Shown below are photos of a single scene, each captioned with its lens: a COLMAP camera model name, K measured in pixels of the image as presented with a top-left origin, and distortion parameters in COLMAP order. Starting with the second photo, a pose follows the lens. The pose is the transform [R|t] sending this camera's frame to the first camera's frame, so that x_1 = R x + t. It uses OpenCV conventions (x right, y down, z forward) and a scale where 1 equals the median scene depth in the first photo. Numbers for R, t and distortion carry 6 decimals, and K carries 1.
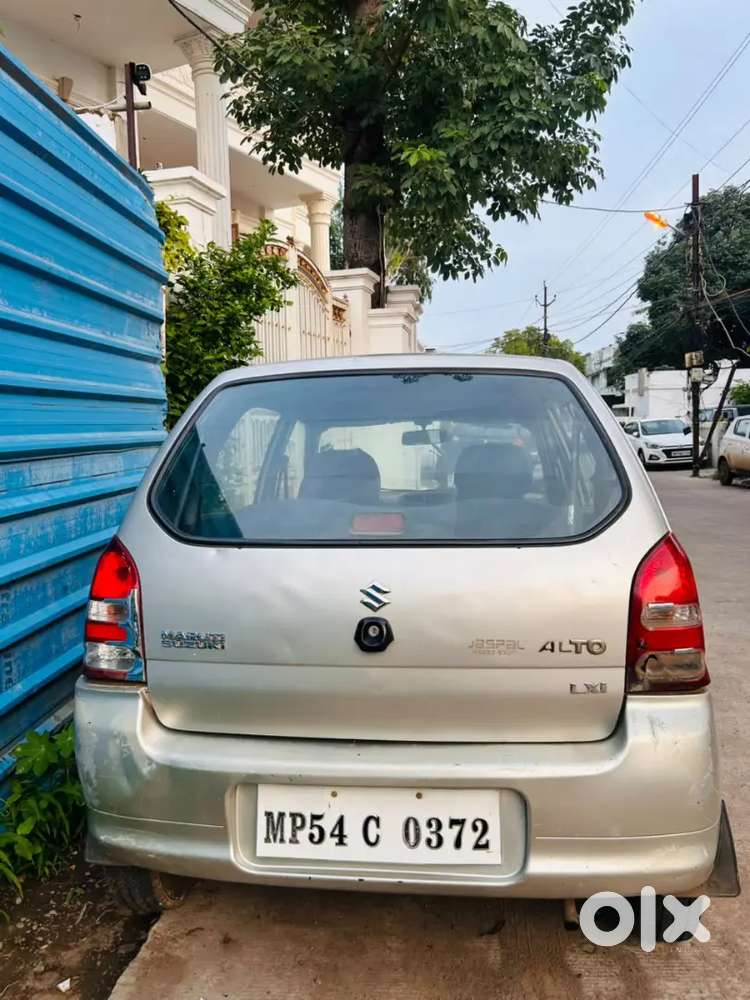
lens RADIAL K [[750.9, 0, 375.6], [0, 750.9, 504.3], [0, 0, 1]] dist [0.026258, -0.031048]
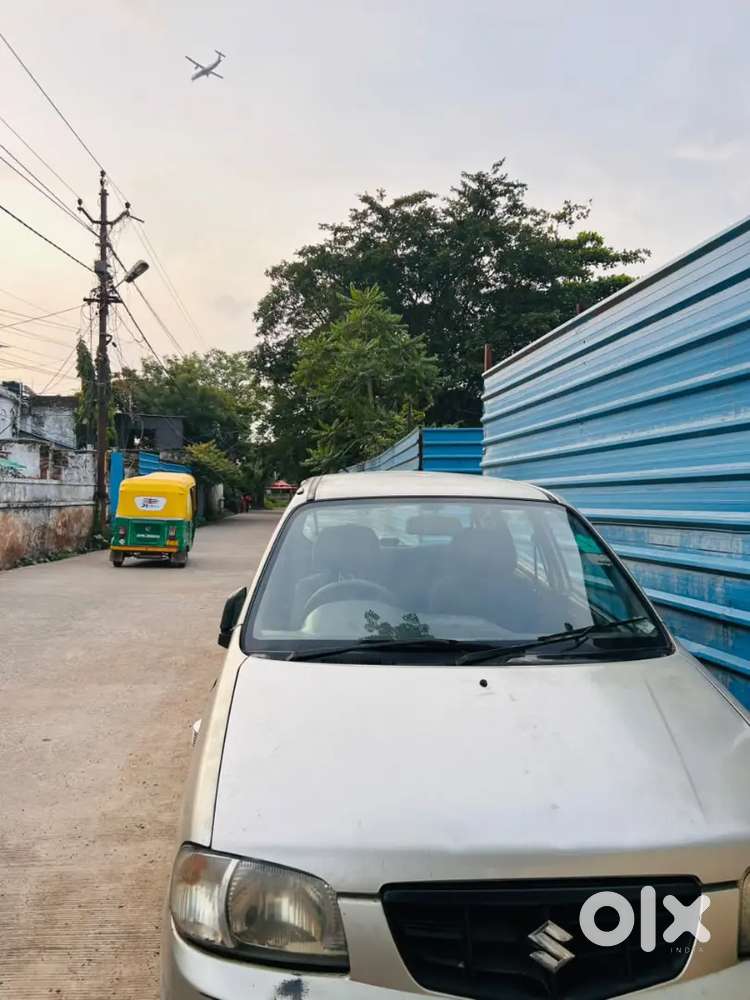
lens RADIAL K [[745.9, 0, 375.0], [0, 745.9, 500.0], [0, 0, 1]] dist [0.048708, -0.056769]
pose [[-0.982010, 0.010541, -0.188535, 0.325696], [-0.010005, 0.994134, 0.107694, -0.236507], [0.188564, 0.107642, -0.976144, 2.076697]]
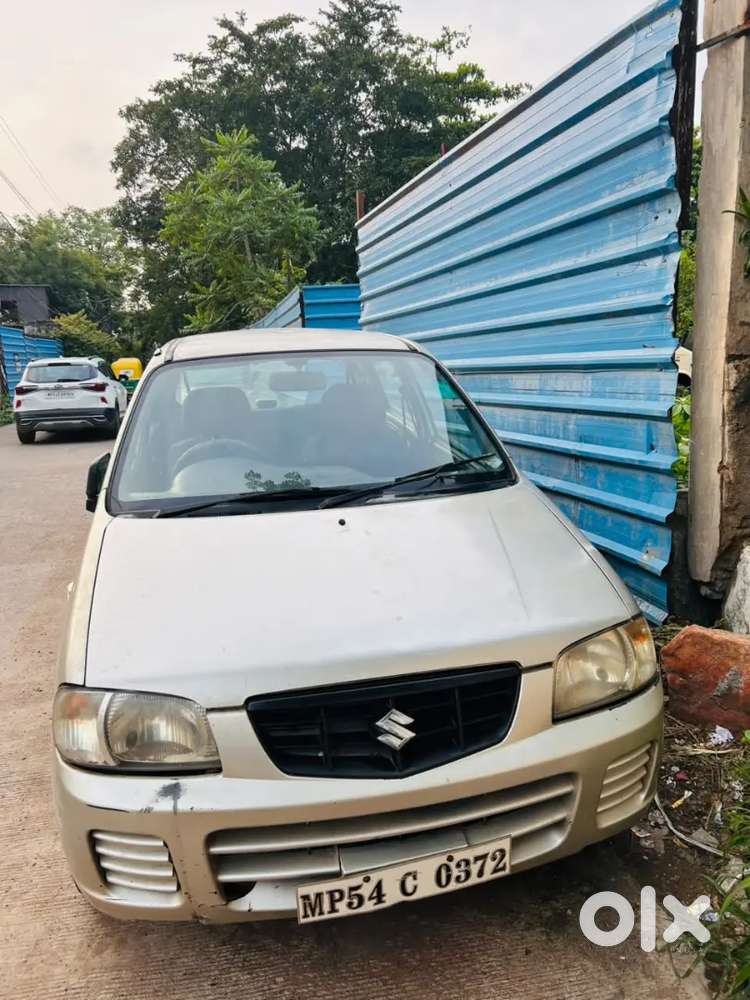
lens RADIAL K [[749.2, 0, 374.2], [0, 749.2, 511.4], [0, 0, 1]] dist [0.013748, -0.009504]
pose [[-0.943963, 0.122715, -0.306389, 0.295890], [0.027312, 0.954169, 0.298019, -0.225862], [0.328919, 0.272951, -0.904052, 2.112687]]
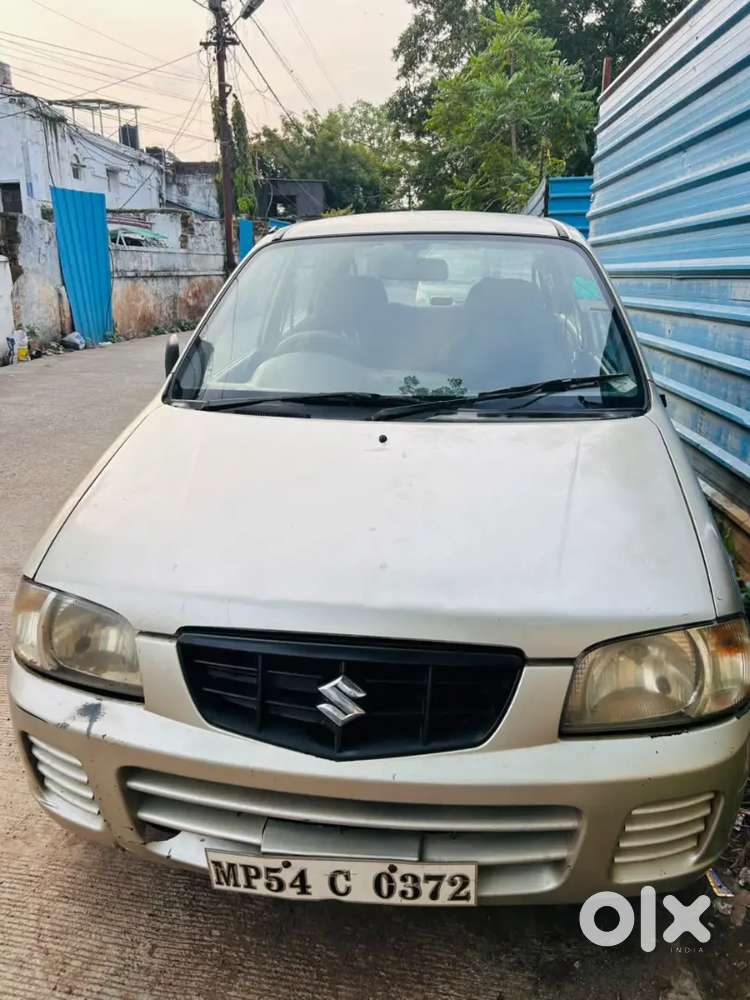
lens RADIAL K [[747.8, 0, 370.4], [0, 747.8, 496.4], [0, 0, 1]] dist [0.032042, -0.032970]
pose [[-0.999706, 0.011191, 0.021521, 0.112175], [0.018629, 0.922428, 0.385720, -0.192129], [-0.015535, 0.386007, -0.922365, 2.029545]]
